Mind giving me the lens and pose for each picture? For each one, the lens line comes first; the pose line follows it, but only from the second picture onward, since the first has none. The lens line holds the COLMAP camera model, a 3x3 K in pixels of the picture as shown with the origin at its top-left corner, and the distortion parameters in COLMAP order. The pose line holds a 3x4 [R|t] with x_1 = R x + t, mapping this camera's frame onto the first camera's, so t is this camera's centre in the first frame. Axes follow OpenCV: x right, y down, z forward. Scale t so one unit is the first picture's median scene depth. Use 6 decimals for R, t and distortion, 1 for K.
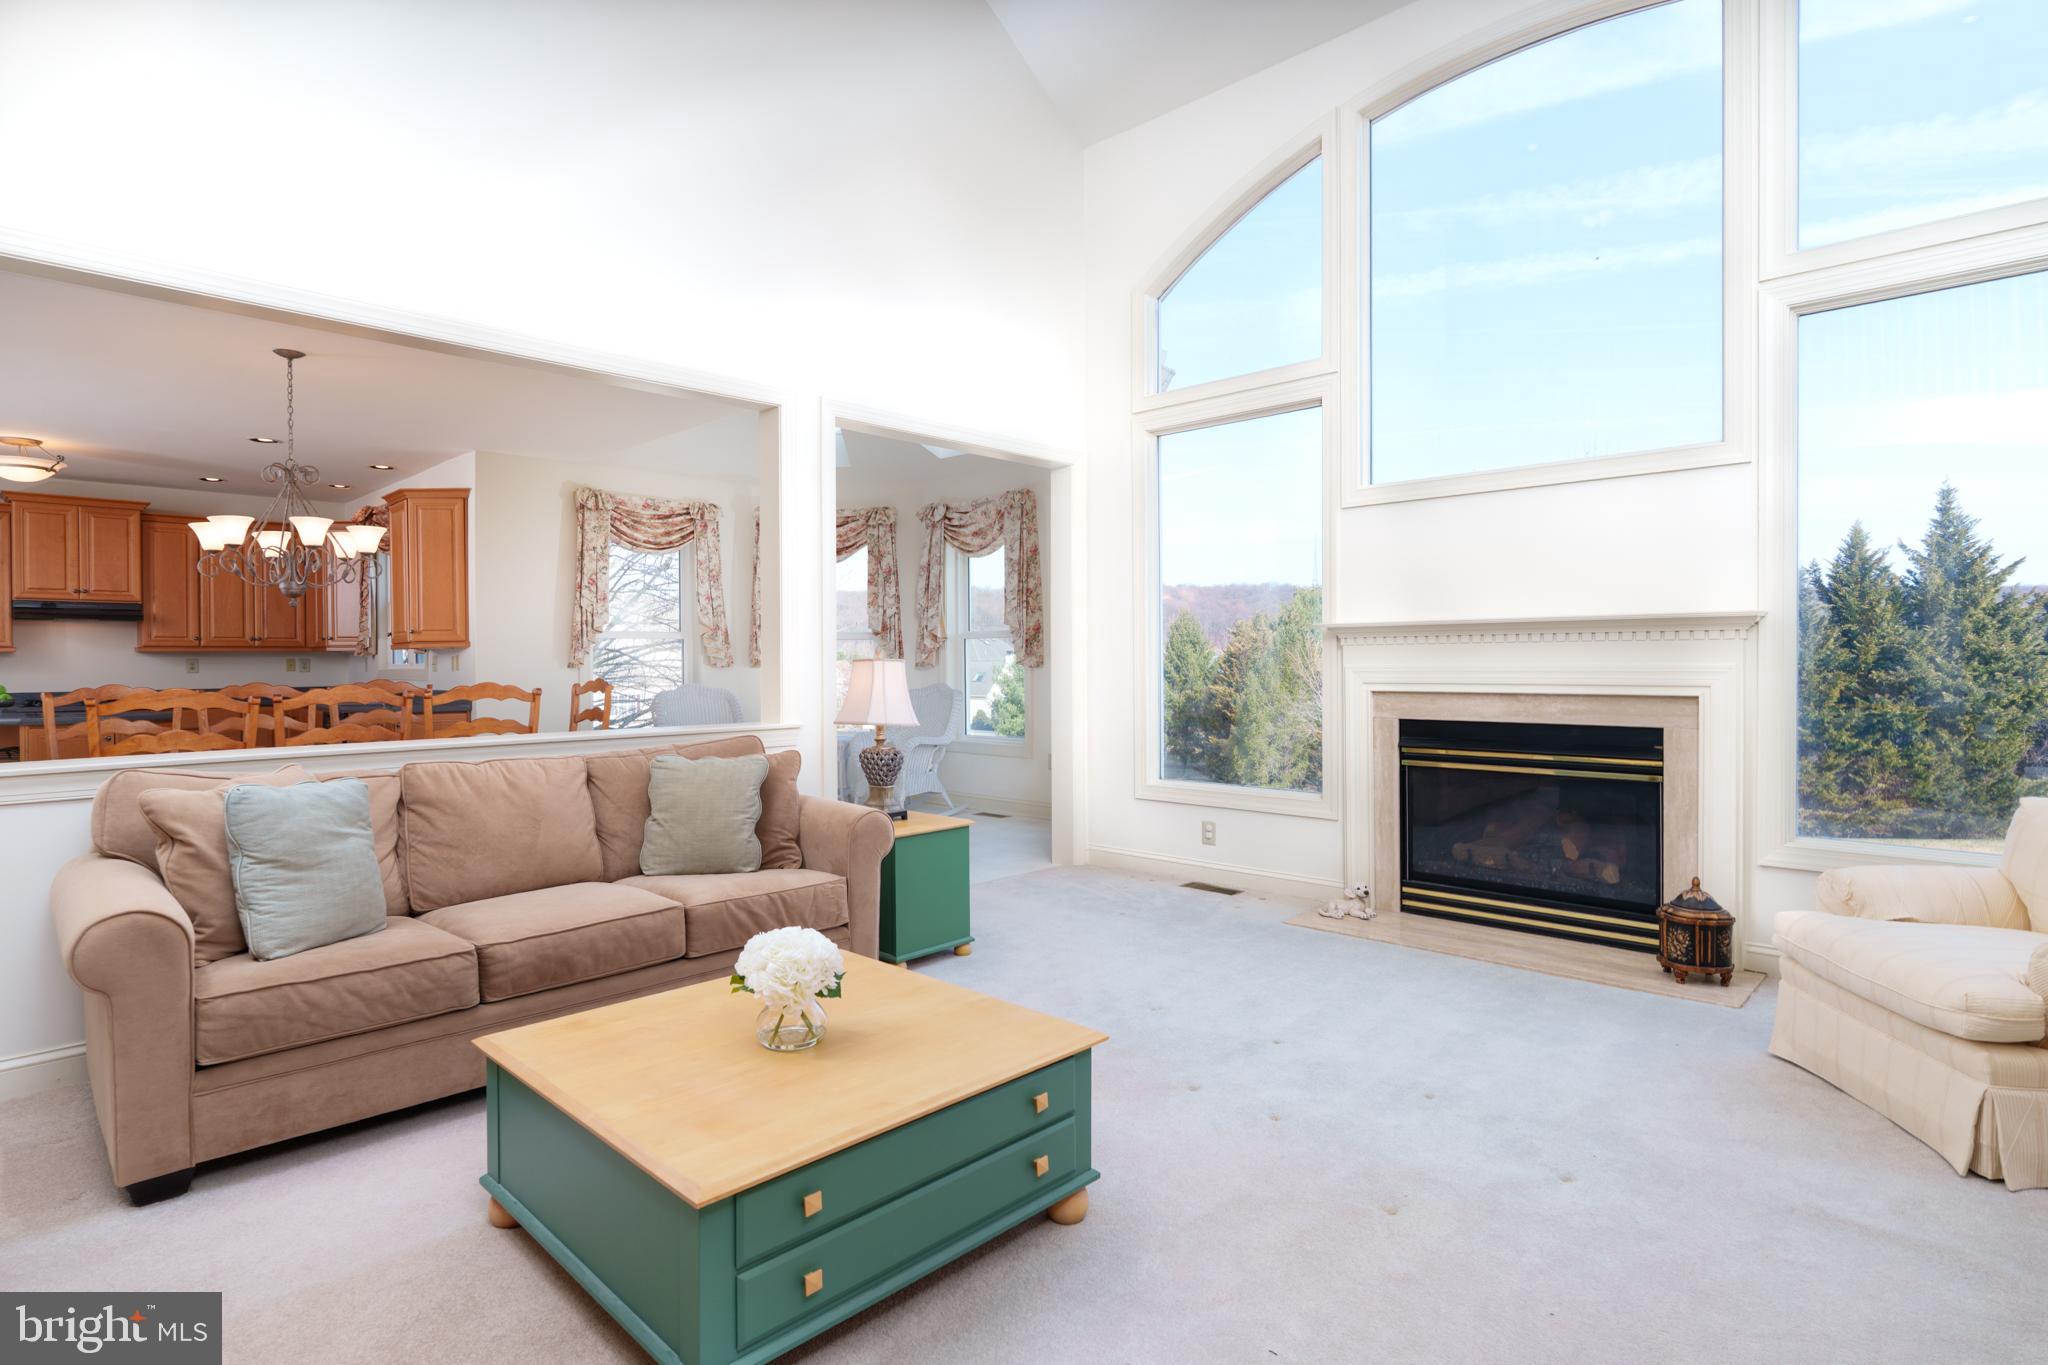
lens RADIAL K [[1050.3, 0, 1038.9], [0, 1050.3, 674.5], [0, 0, 1]] dist [0.005606, 0.001783]
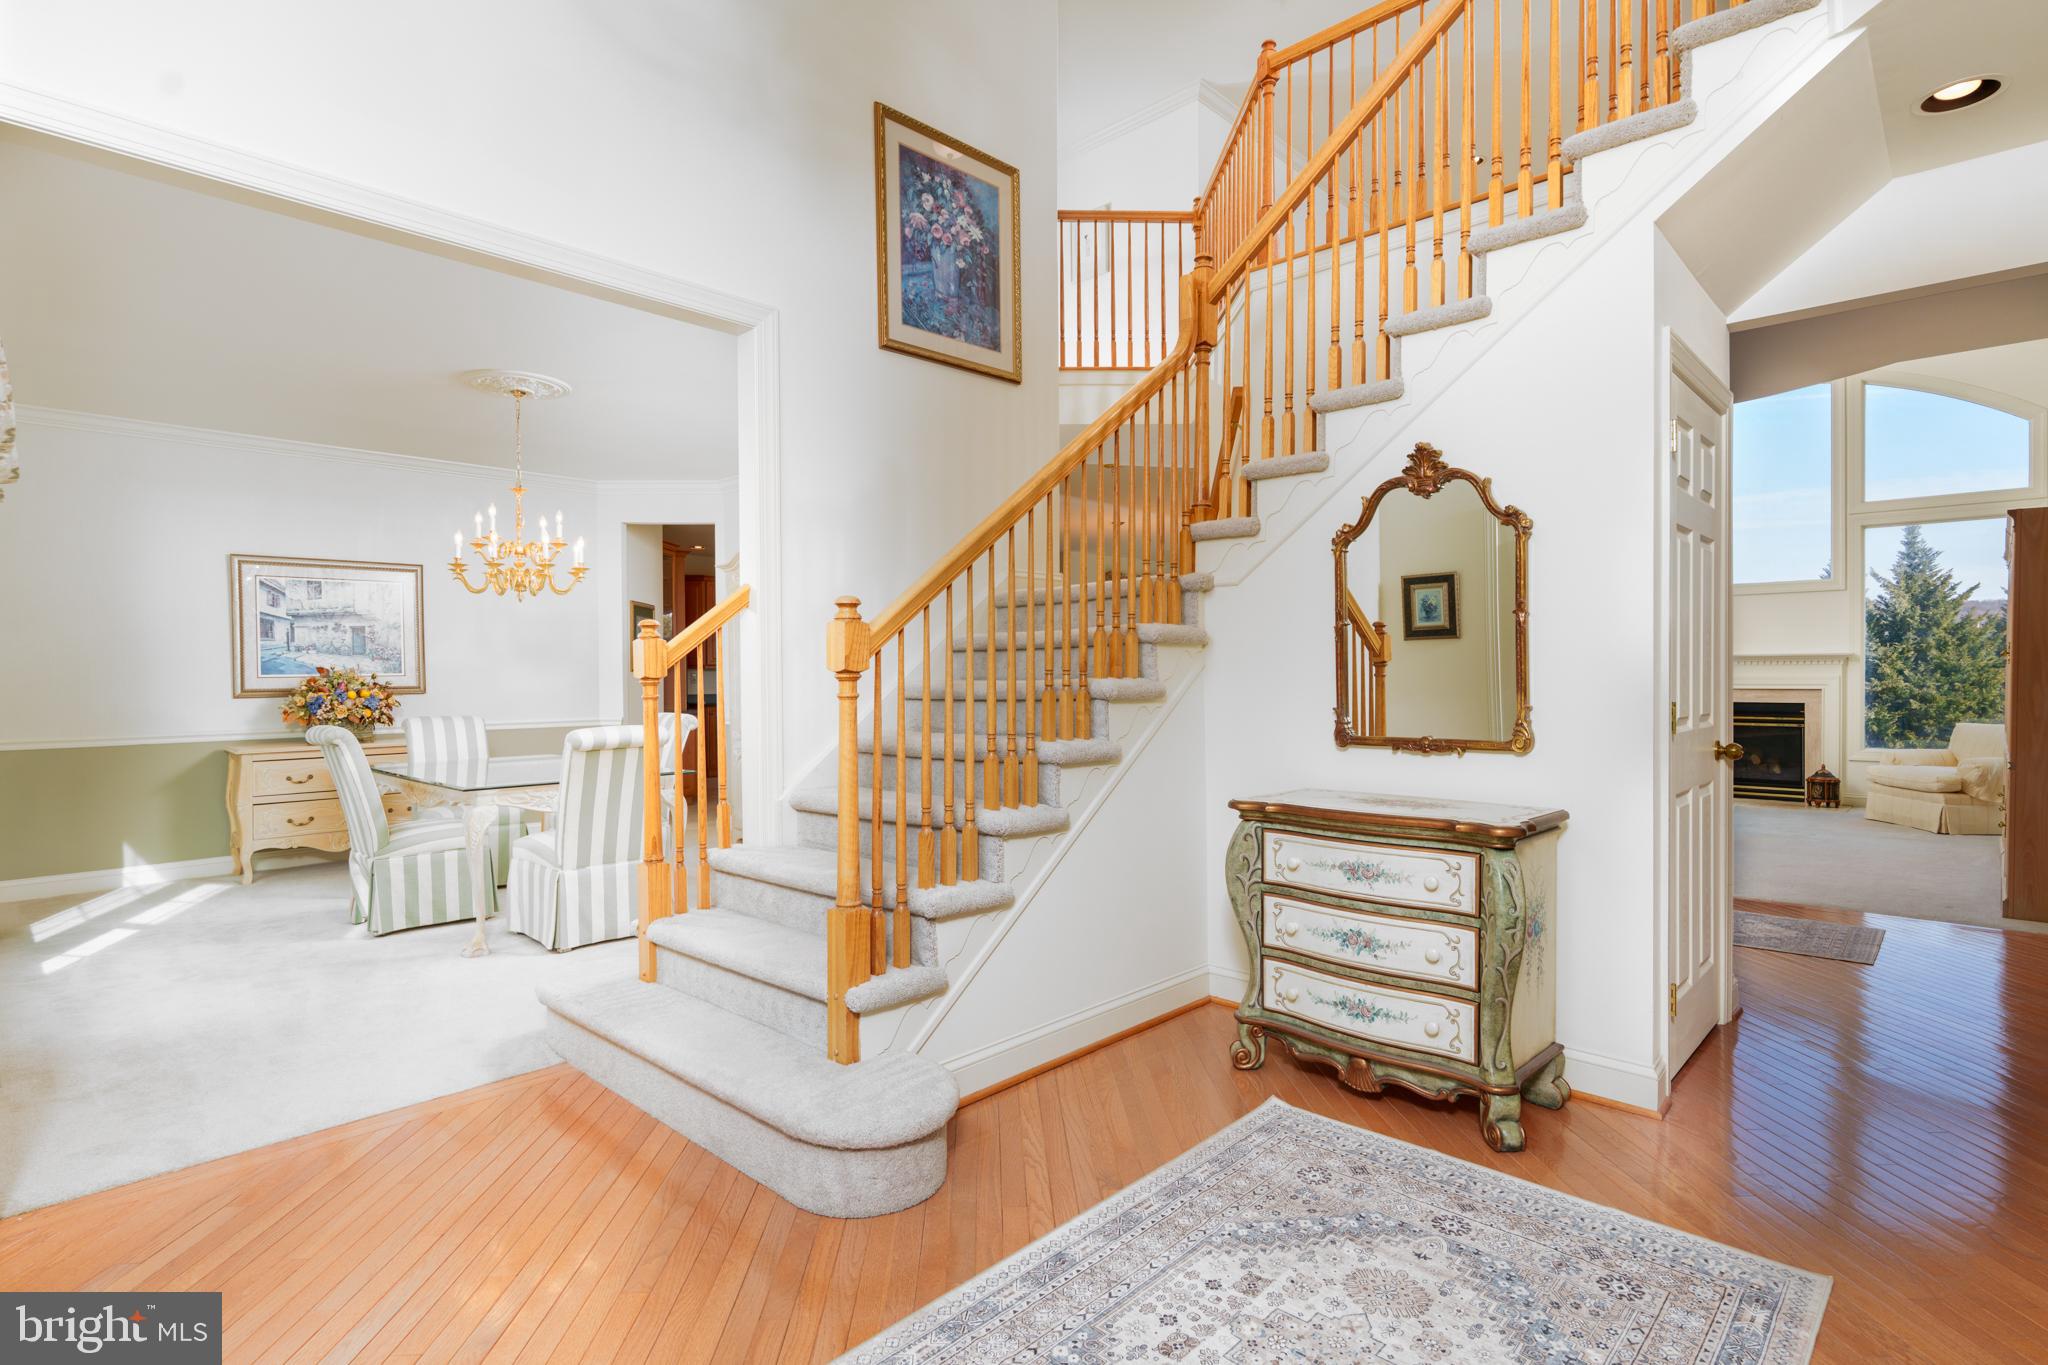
lens RADIAL K [[1050.3, 0, 1003.2], [0, 1050.3, 687.3], [0, 0, 1]] dist [0.005606, 0.001783]
pose [[0.999992, -0.003916, 0.000936, -0.155438], [0.003918, 0.999989, -0.002721, 0.001917], [-0.000926, 0.002724, 0.999996, -0.174943]]
